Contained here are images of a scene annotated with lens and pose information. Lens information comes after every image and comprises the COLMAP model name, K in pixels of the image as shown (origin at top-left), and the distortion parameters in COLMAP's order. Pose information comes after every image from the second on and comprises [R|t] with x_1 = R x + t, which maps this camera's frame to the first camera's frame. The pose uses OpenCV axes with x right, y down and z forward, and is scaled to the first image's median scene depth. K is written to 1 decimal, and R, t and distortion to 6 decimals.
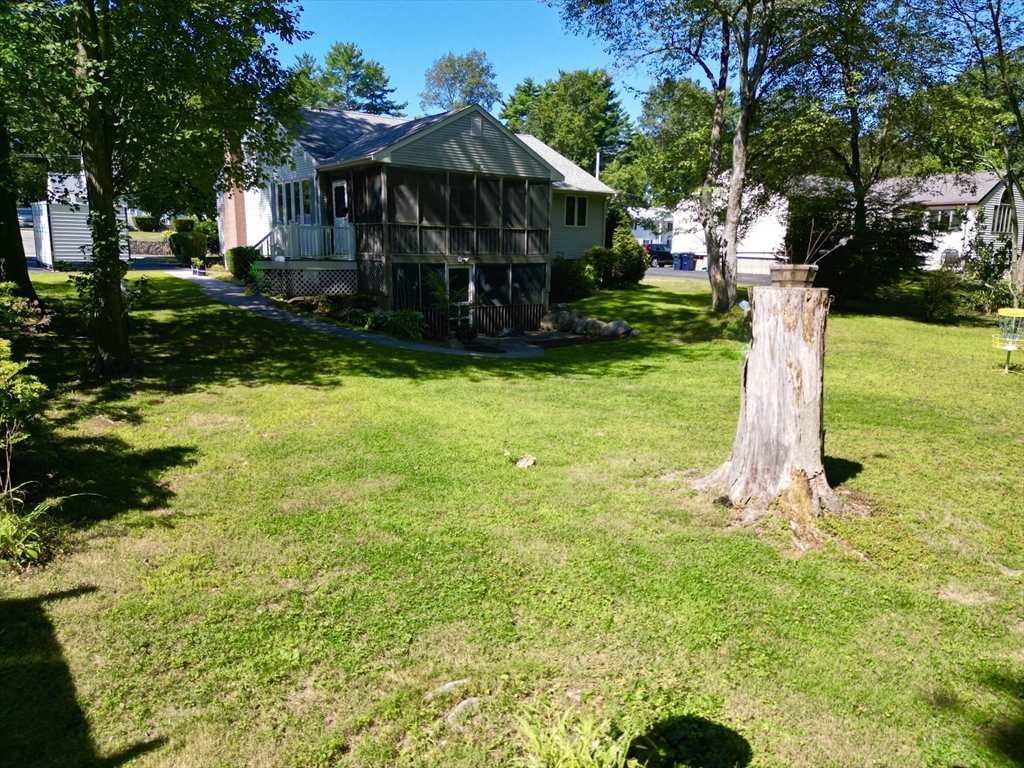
lens RADIAL K [[711.5, 0, 509.0], [0, 711.5, 388.1], [0, 0, 1]] dist [0.062992, -0.050347]
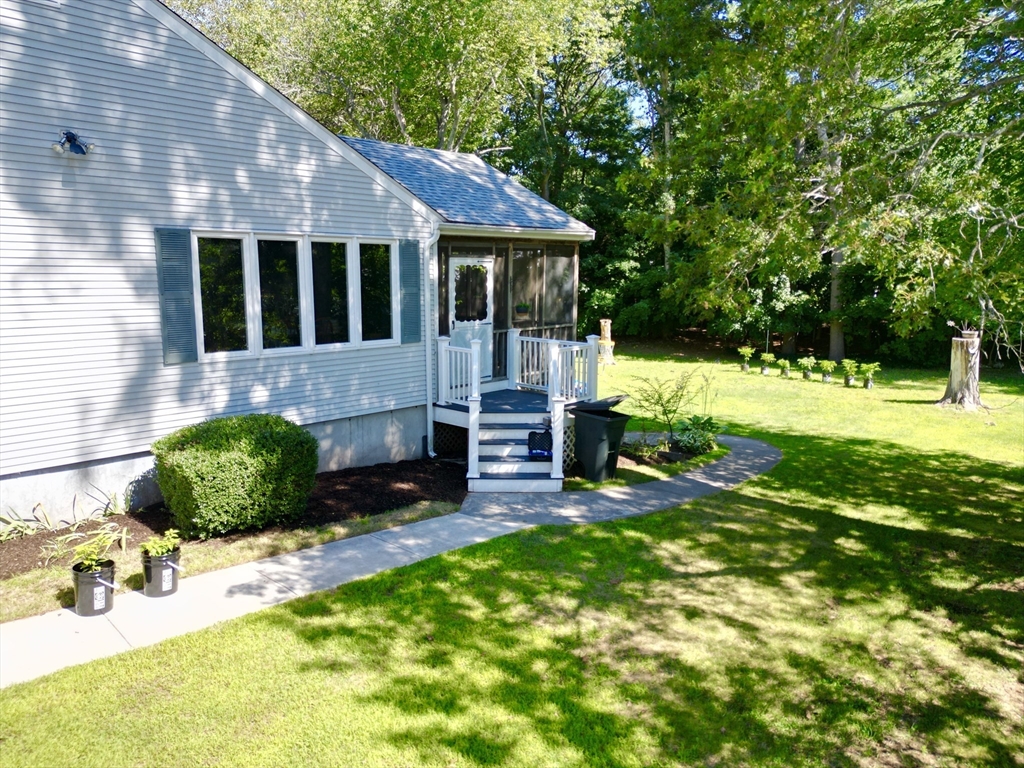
lens RADIAL K [[711.5, 0, 514.1], [0, 711.5, 383.1], [0, 0, 1]] dist [0.062992, -0.050347]
pose [[-0.145695, -0.171106, 0.974421, -0.826351], [0.183870, 0.963087, 0.196608, -0.310673], [-0.972093, 0.207811, -0.108856, 1.101283]]
